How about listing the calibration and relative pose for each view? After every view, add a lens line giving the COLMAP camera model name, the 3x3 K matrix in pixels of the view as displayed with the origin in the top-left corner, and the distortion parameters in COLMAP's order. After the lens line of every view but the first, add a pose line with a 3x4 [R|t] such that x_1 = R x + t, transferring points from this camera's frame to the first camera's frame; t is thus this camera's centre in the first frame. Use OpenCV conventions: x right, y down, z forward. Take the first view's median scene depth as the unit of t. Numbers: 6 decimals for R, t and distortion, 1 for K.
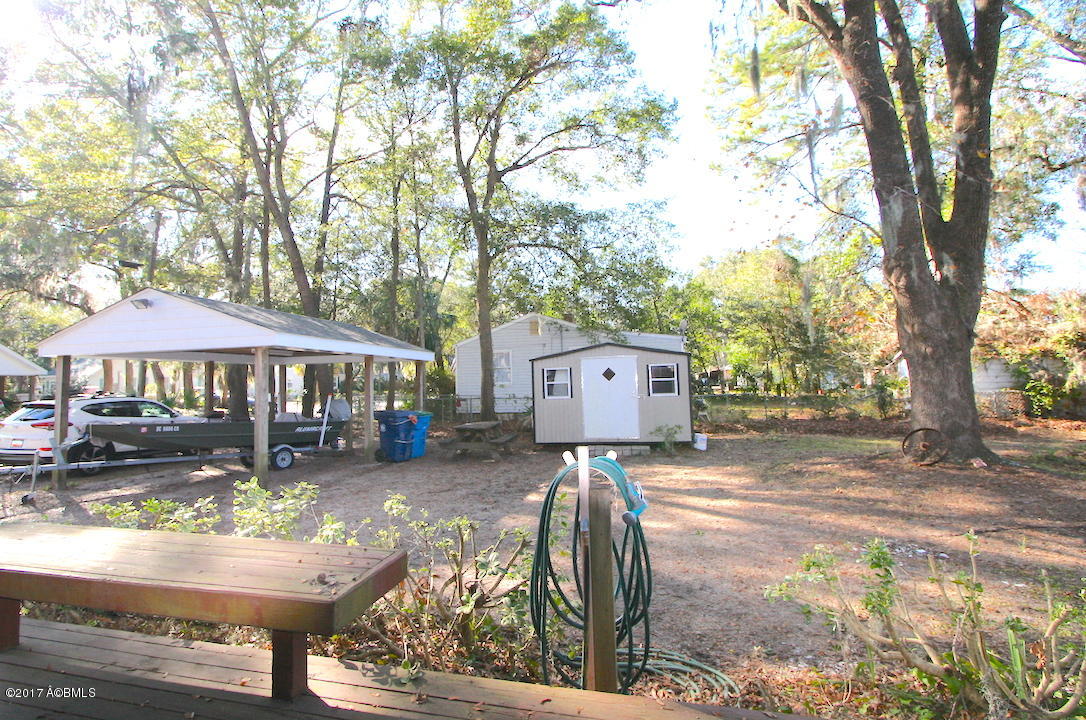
lens RADIAL K [[547.2, 0, 543.0], [0, 547.2, 350.6], [0, 0, 1]] dist [-0.002785, -0.000543]
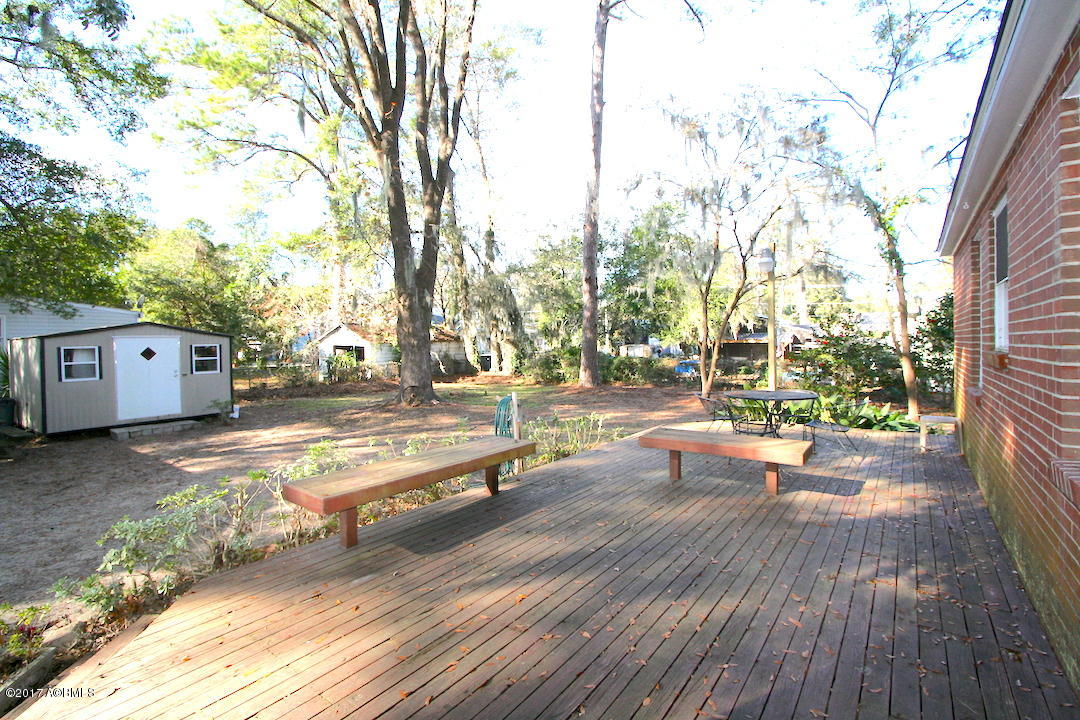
lens RADIAL K [[499.1, 0, 540.0], [0, 499.1, 360.0], [0, 0, 1]] dist [-0.000323, 0.000006]
pose [[0.396971, -0.012991, 0.917739, -0.436426], [-0.052760, 0.997923, 0.036948, -0.017115], [-0.916314, -0.063087, 0.395461, -0.014938]]
